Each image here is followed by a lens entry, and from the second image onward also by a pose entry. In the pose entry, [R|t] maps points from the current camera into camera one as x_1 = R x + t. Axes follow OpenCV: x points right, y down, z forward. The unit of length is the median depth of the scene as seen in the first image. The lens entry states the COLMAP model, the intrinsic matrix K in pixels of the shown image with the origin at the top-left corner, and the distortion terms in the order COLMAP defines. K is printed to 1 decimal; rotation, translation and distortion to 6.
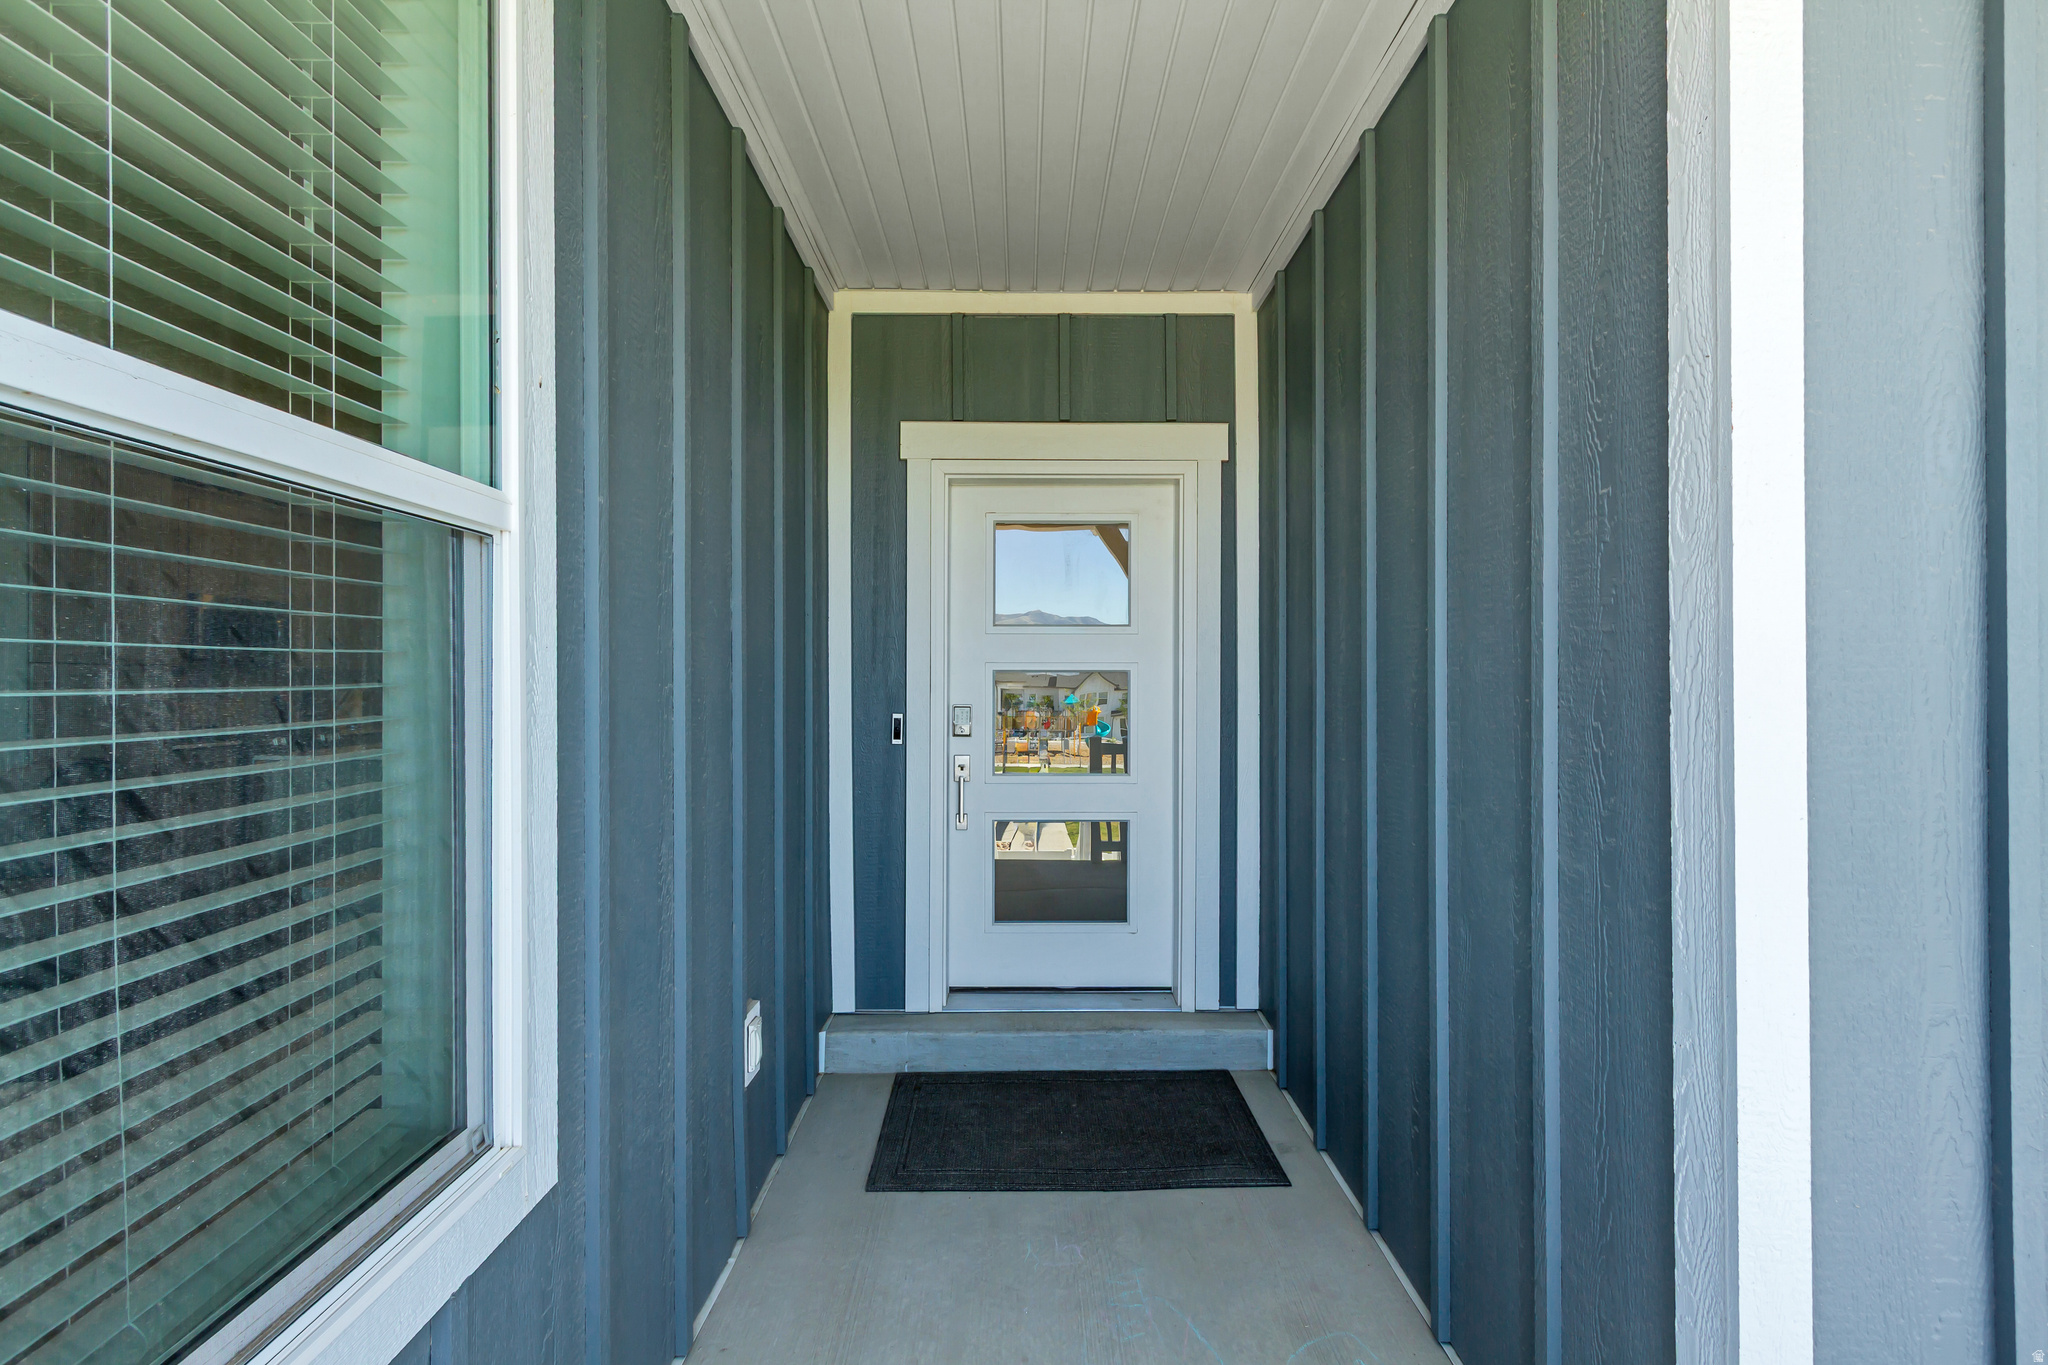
lens RADIAL K [[954.7, 0, 1024.6], [0, 954.7, 689.1], [0, 0, 1]] dist [0.004523, -0.000121]
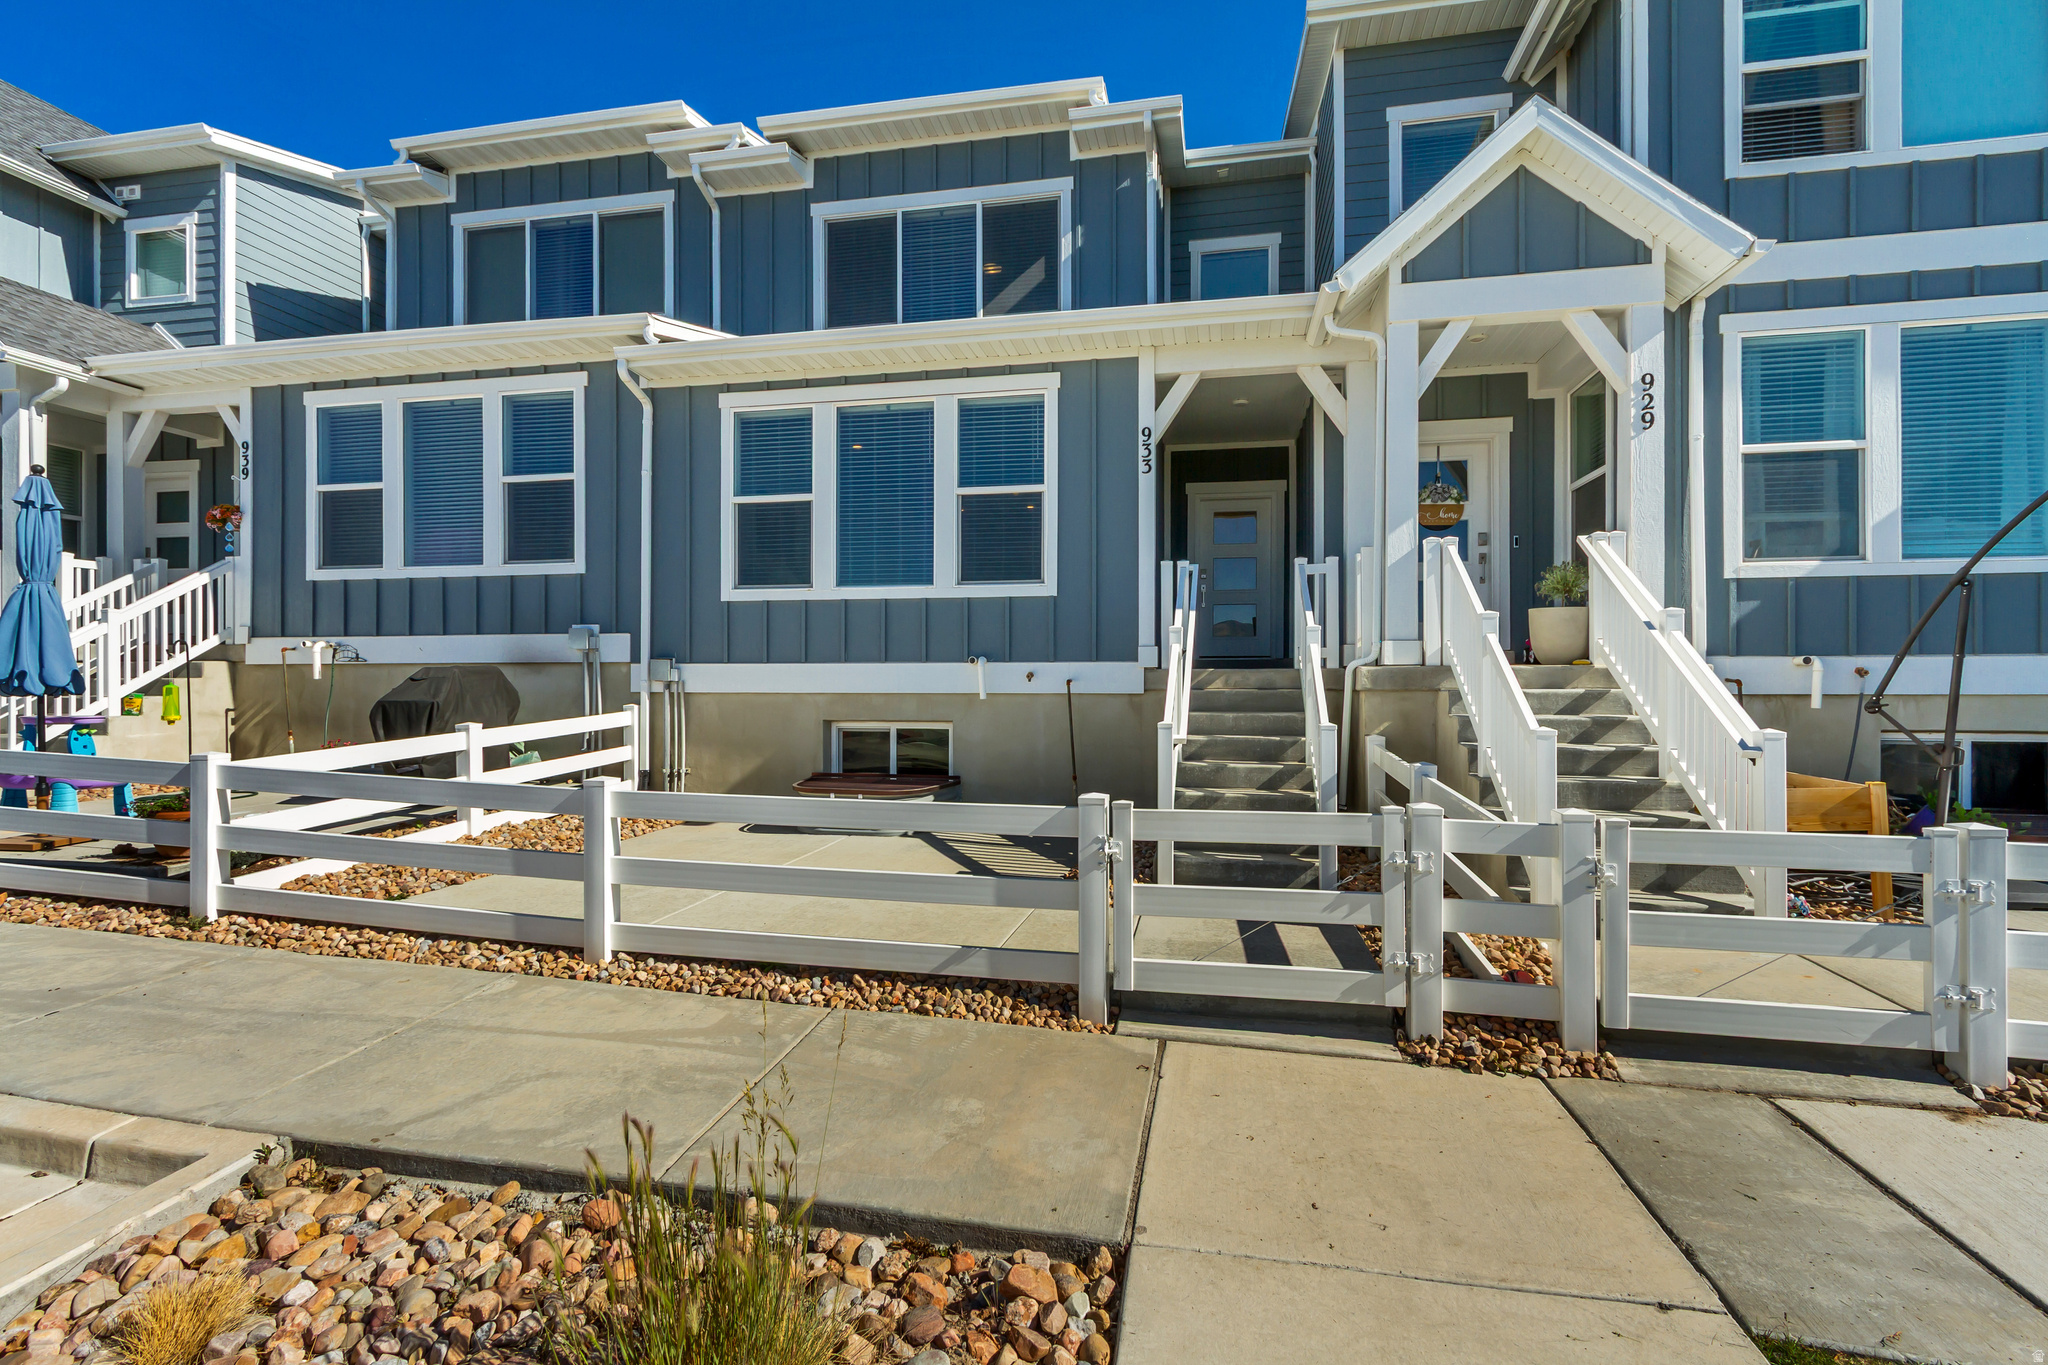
lens RADIAL K [[954.7, 0, 1024.6], [0, 954.7, 676.2], [0, 0, 1]] dist [0.004523, -0.000121]
pose [[0.979138, 0.004070, -0.203153, -0.001464], [-0.003015, 0.999980, 0.005503, 0.382576], [0.203172, -0.004776, 0.979131, -2.411626]]
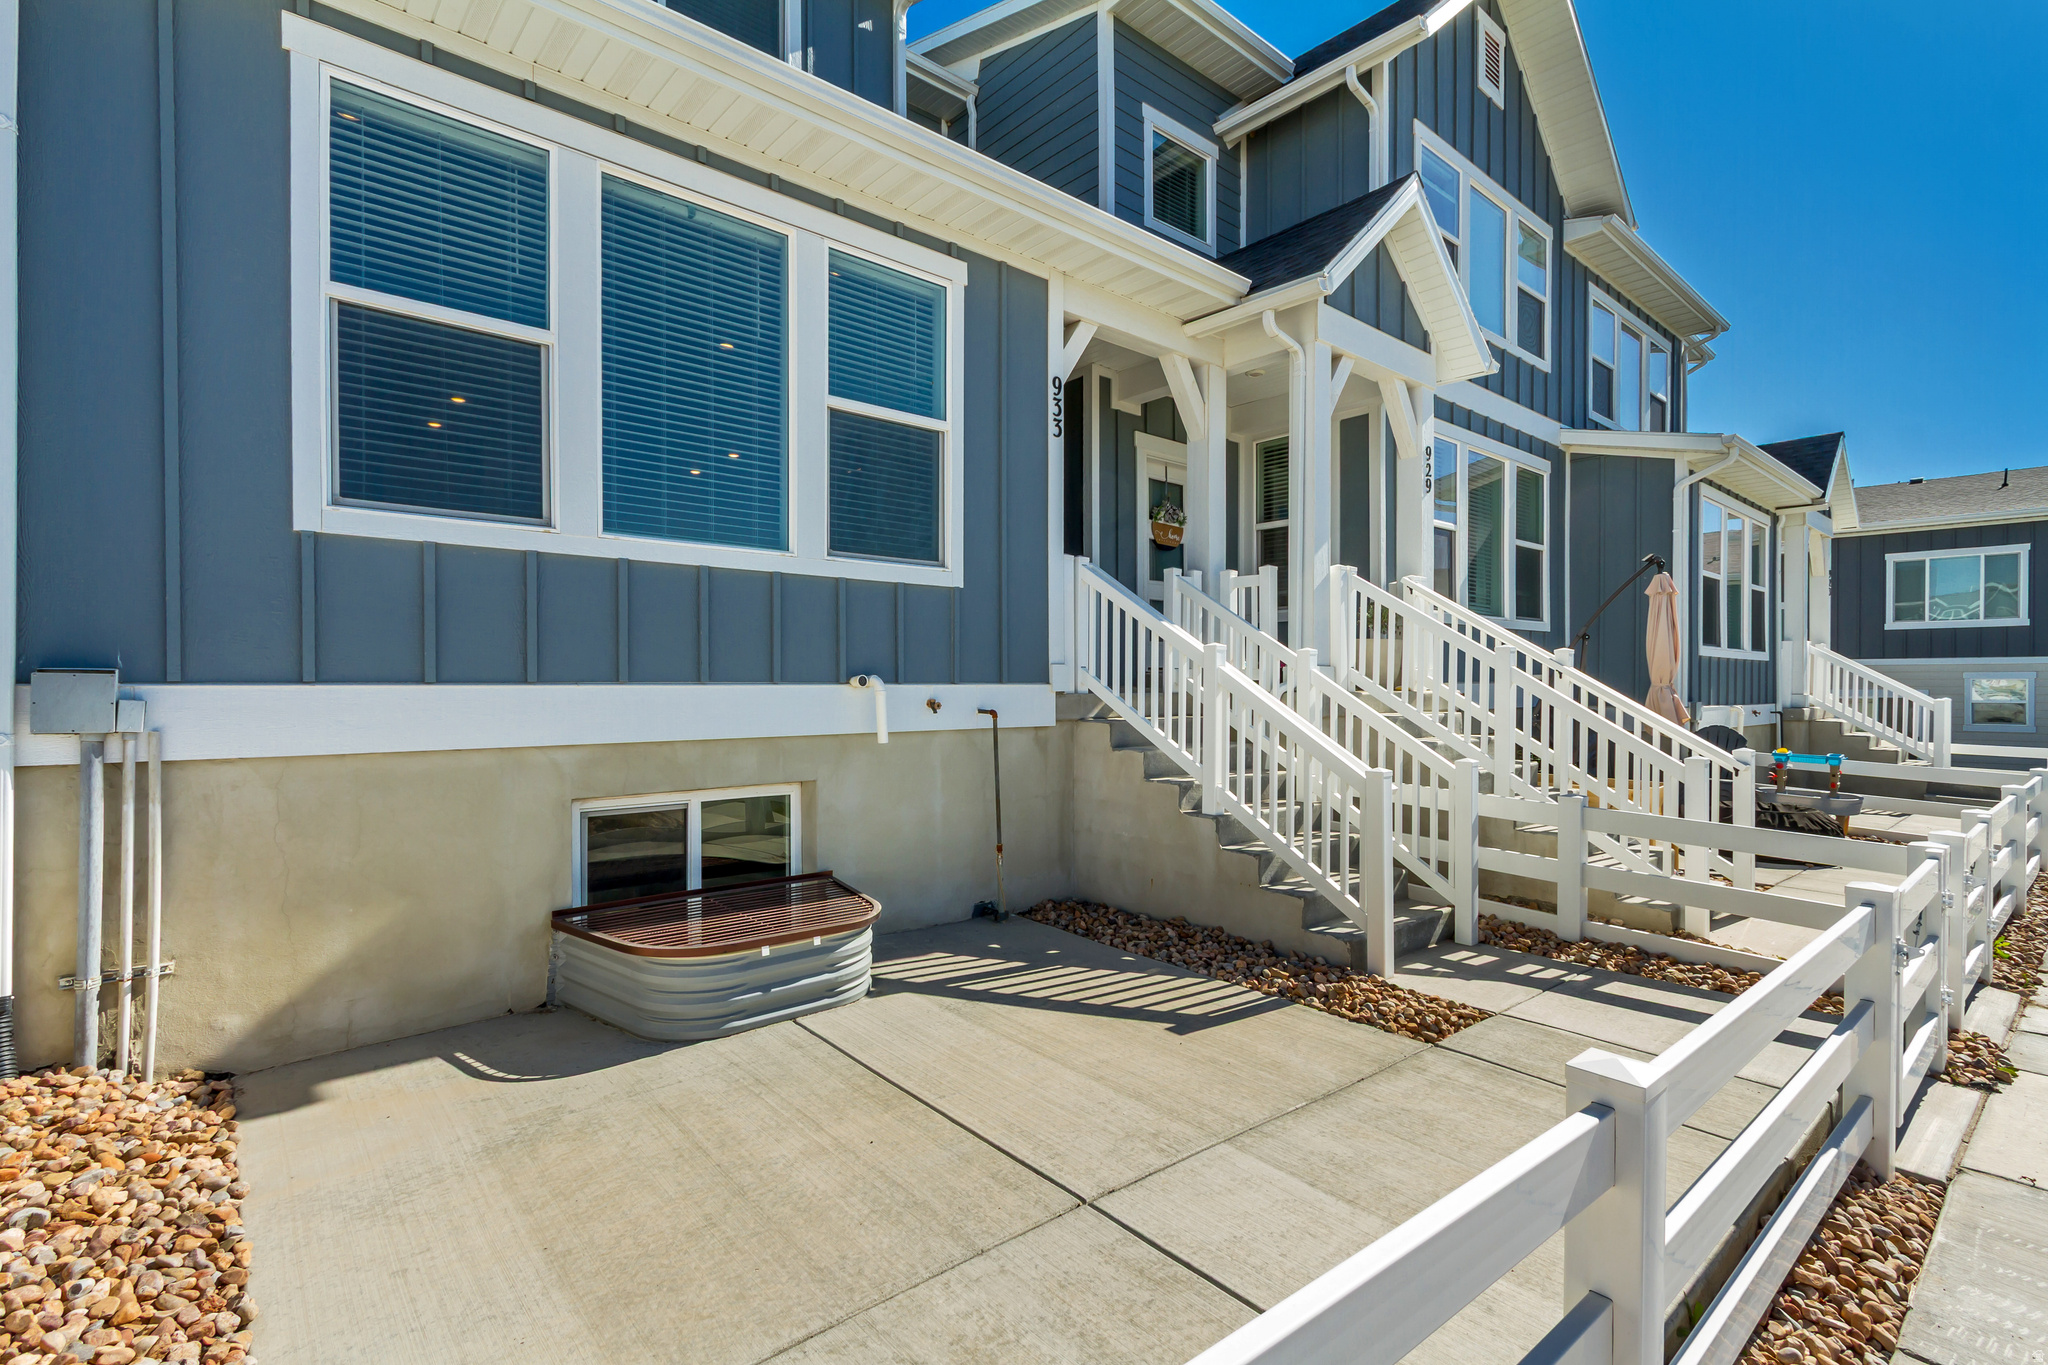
lens RADIAL K [[954.7, 0, 1023.9], [0, 954.7, 680.5], [0, 0, 1]] dist [0.004523, -0.000121]
pose [[0.756616, 0.007073, 0.653822, -1.444259], [-0.013295, 0.999901, 0.004568, 0.344314], [-0.653725, -0.012149, 0.756635, -1.339126]]
